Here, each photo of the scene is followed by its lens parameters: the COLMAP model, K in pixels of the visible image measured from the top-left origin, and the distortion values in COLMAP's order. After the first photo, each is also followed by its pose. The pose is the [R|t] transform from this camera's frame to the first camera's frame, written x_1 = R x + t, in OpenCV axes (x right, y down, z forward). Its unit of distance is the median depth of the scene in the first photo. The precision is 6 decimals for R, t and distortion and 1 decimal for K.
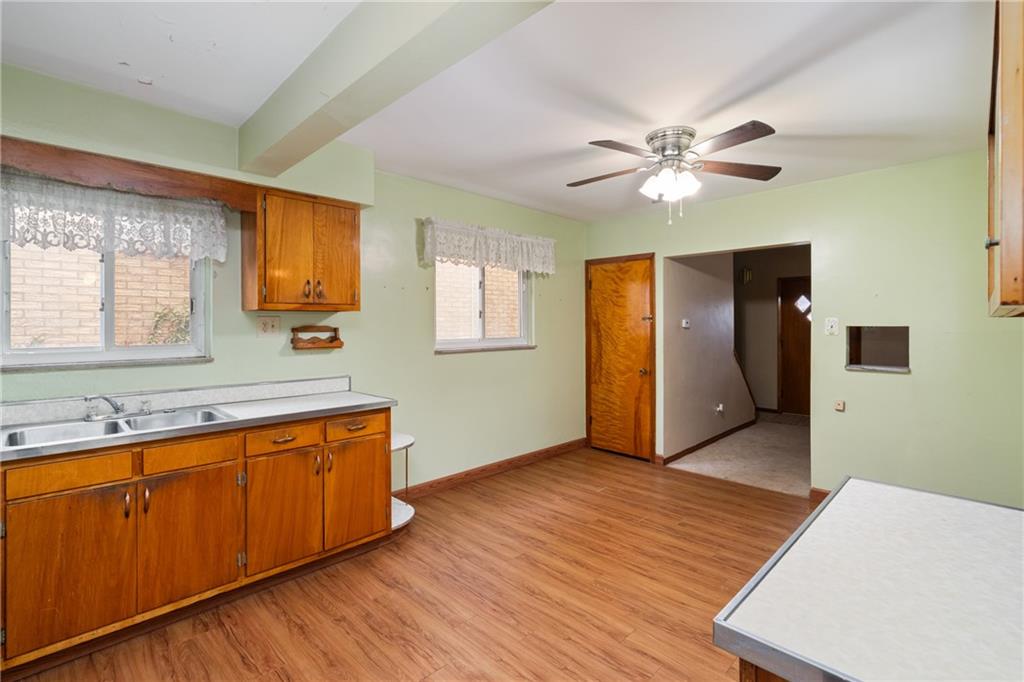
lens RADIAL K [[465.4, 0, 511.3], [0, 465.4, 325.9], [0, 0, 1]] dist [-0.001258, 0.000934]
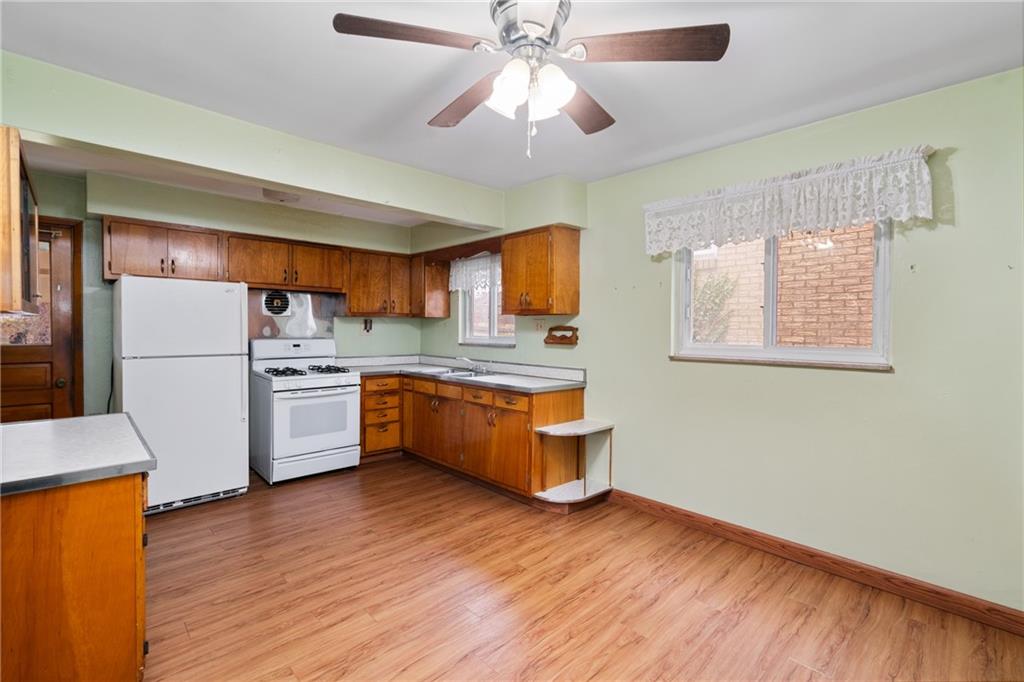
lens RADIAL K [[462.1, 0, 508.4], [0, 462.1, 335.9], [0, 0, 1]] dist [-0.002821, 0.001213]
pose [[-0.026080, 0.019100, -0.999477, 0.902891], [-0.007193, 0.999788, 0.019293, 0.003483], [0.999634, 0.007693, -0.025937, 0.940232]]
